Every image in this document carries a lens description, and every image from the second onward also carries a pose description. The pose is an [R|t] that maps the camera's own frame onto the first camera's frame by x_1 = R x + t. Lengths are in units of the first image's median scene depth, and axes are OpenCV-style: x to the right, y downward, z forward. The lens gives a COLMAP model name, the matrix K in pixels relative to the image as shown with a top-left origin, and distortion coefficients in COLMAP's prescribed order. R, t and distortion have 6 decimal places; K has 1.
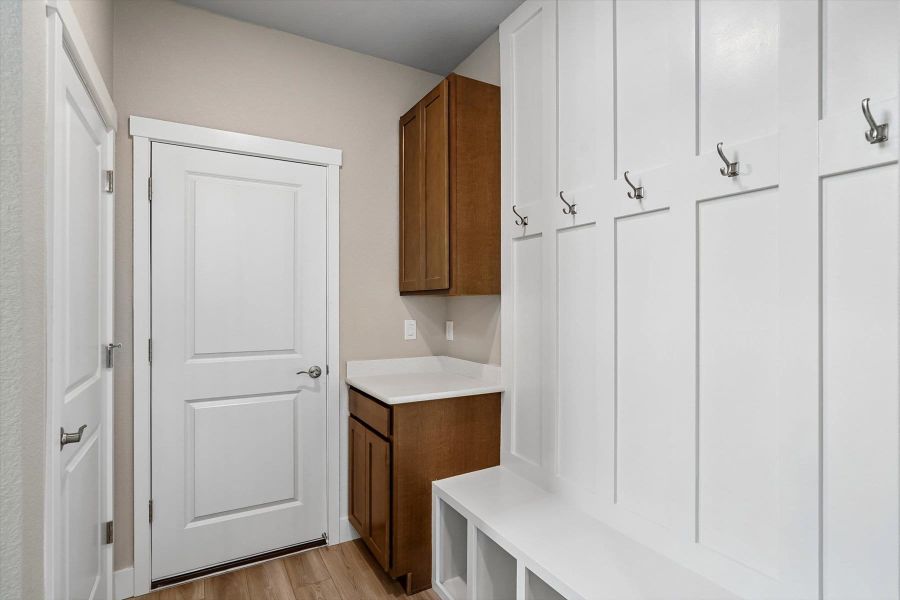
lens RADIAL K [[440.4, 0, 445.6], [0, 440.4, 301.2], [0, 0, 1]] dist [-0.003158, 0.000385]
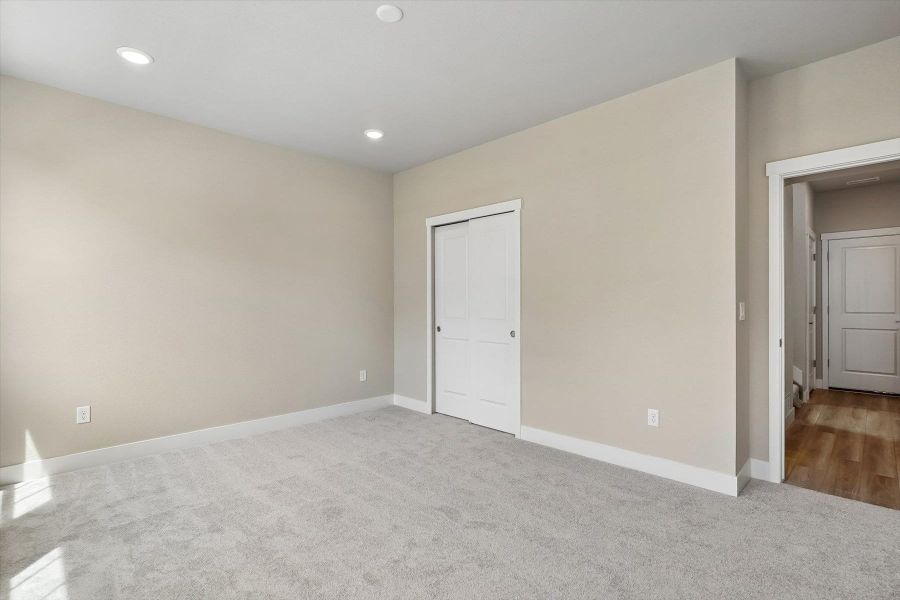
lens RADIAL K [[440.4, 0, 445.6], [0, 440.4, 301.2], [0, 0, 1]] dist [-0.003158, 0.000385]
pose [[0.247309, 0.000439, -0.968937, 1.611231], [0.003279, 0.999994, 0.001290, 0.045176], [0.968931, -0.003496, 0.247306, -2.303578]]
